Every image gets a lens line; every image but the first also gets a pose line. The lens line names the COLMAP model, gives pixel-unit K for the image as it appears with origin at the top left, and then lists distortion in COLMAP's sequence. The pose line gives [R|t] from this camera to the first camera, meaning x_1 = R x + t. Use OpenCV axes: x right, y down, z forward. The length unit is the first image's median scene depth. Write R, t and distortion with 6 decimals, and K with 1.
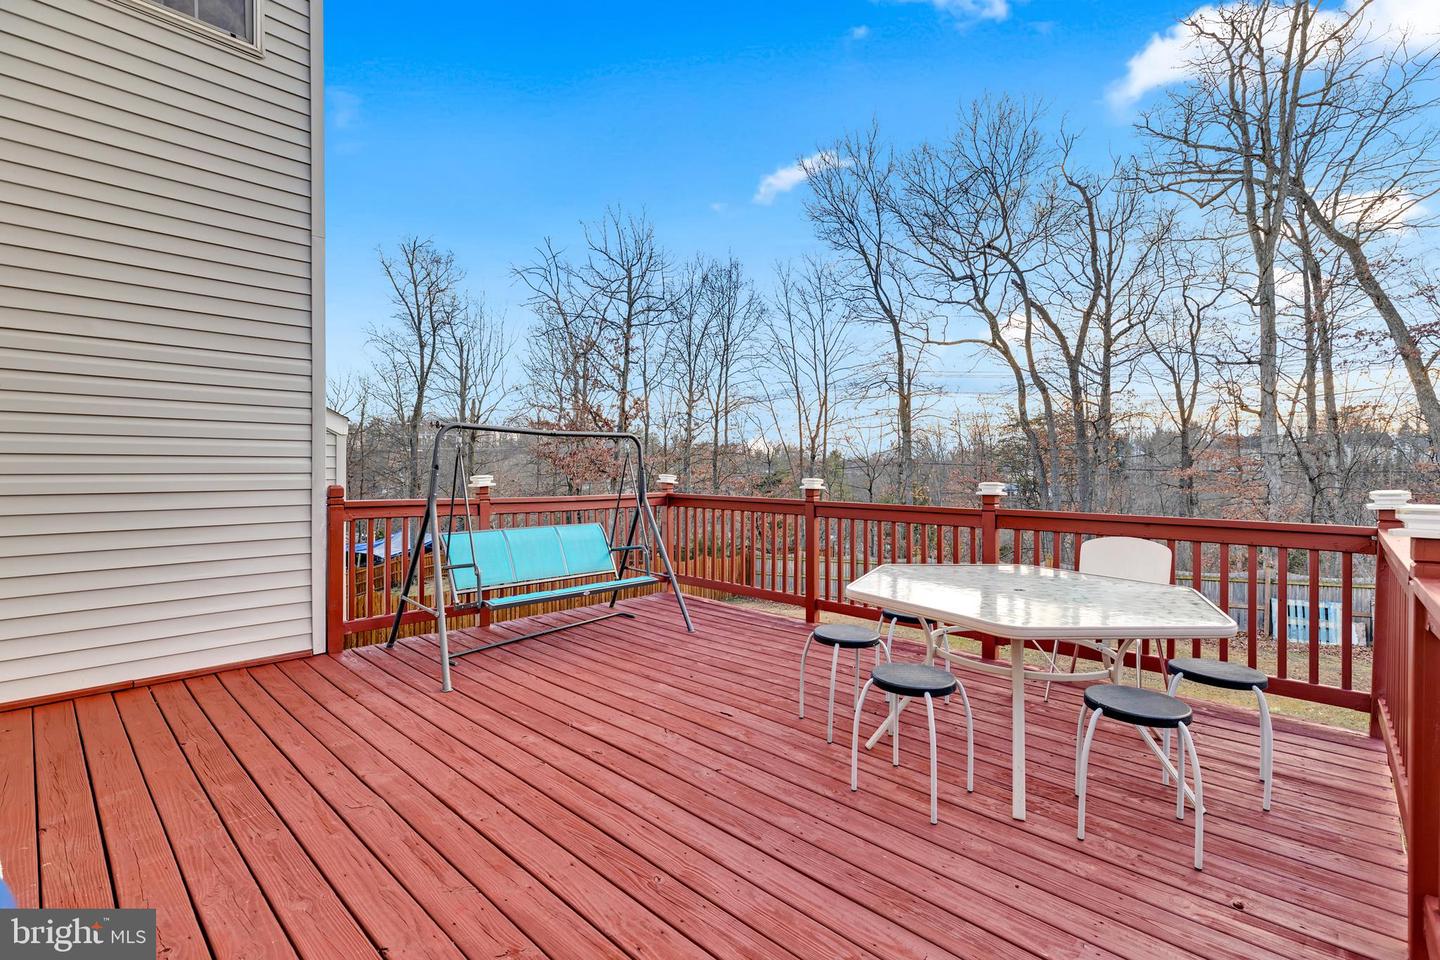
lens RADIAL K [[649.3, 0, 714.1], [0, 649.3, 476.9], [0, 0, 1]] dist [0.008302, -0.000393]
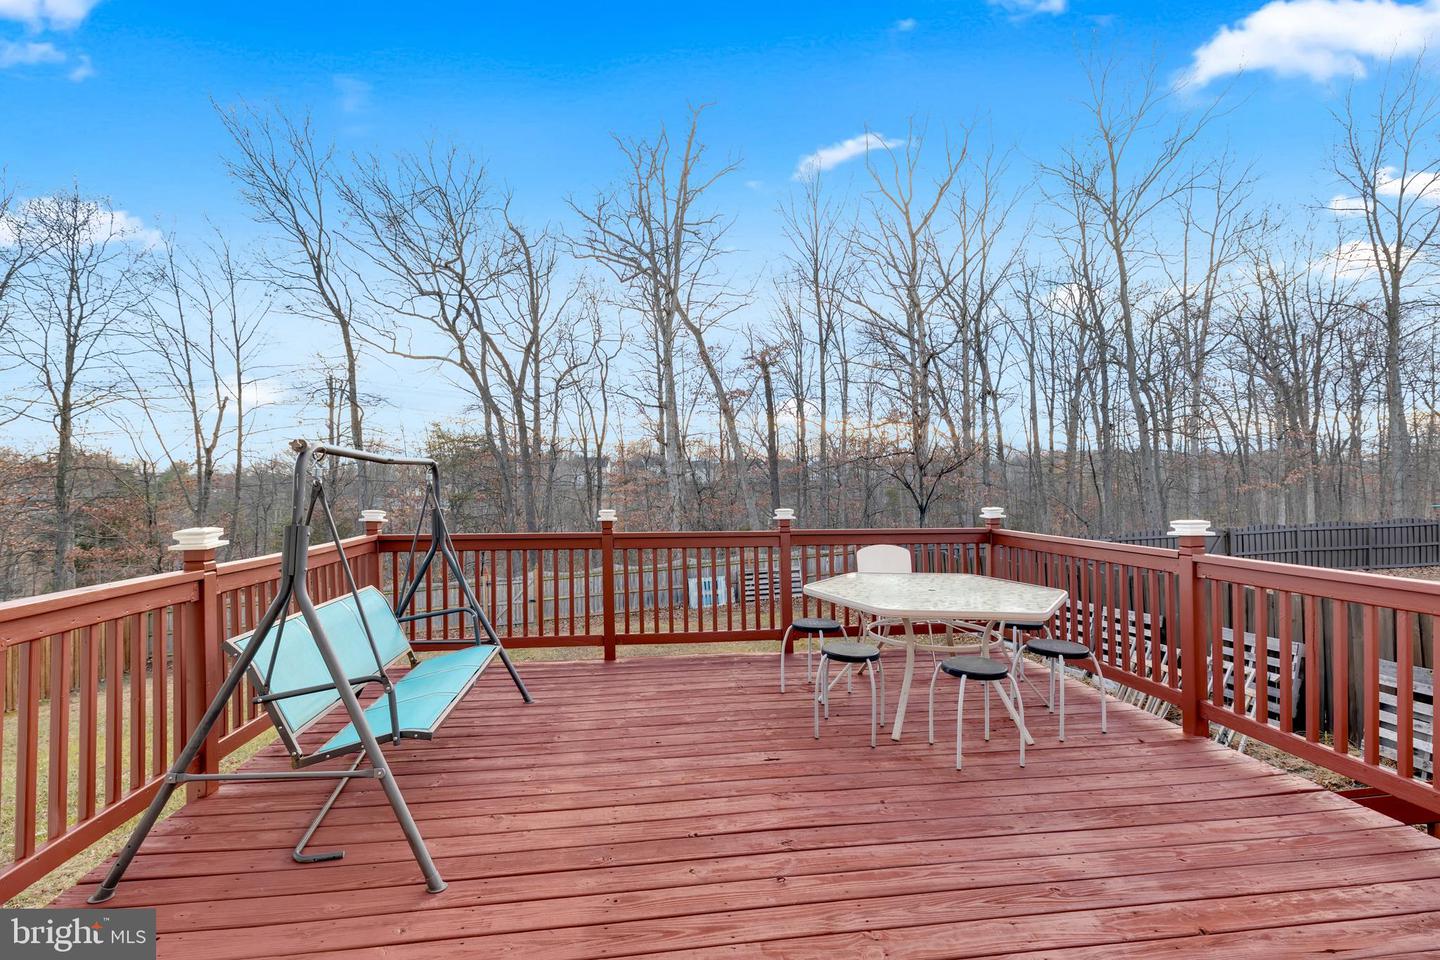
lens RADIAL K [[643.7, 0, 702.0], [0, 643.7, 487.2], [0, 0, 1]] dist [0.008593, -0.000333]
pose [[0.626812, -0.012960, 0.779063, -0.300574], [0.017356, 0.999846, 0.002669, -0.018955], [-0.778977, 0.011849, 0.626940, 0.175569]]
